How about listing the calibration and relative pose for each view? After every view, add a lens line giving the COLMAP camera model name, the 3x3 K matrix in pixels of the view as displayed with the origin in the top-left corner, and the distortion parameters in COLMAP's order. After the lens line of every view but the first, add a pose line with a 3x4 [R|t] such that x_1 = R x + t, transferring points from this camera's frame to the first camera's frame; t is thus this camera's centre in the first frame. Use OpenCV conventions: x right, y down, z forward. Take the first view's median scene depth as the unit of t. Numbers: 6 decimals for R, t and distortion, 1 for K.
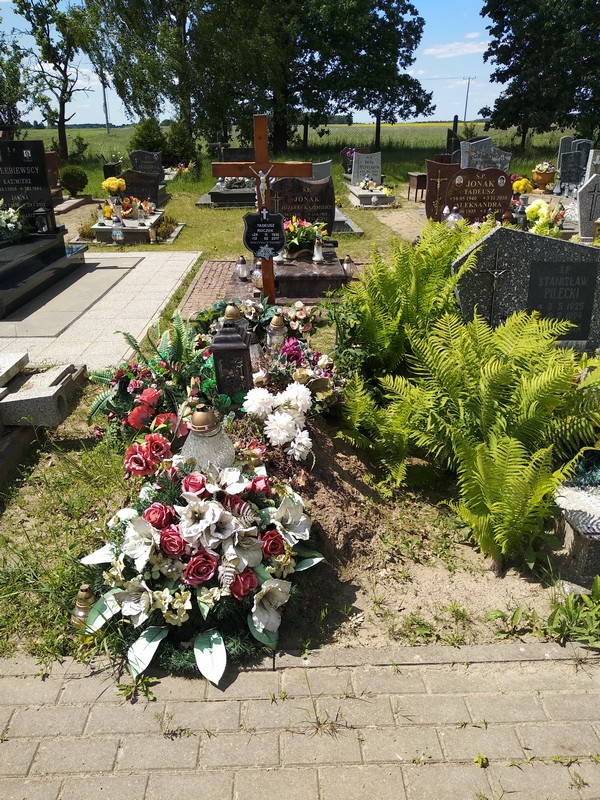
lens RADIAL K [[602.3, 0, 316.6], [0, 602.3, 401.7], [0, 0, 1]] dist [0.009672, -0.003458]
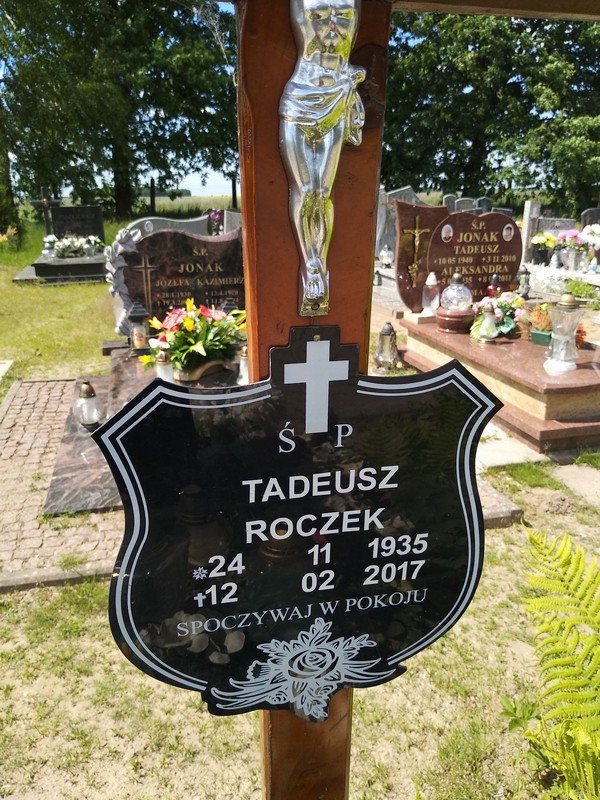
lens RADIAL K [[622.7, 0, 297.7], [0, 622.7, 398.4], [0, 0, 1]] dist [0.015407, -0.061507]
pose [[0.977187, -0.067265, 0.201447, -0.029369], [0.090537, 0.989951, -0.108628, -0.078627], [-0.192116, 0.124388, 0.973457, 0.236176]]
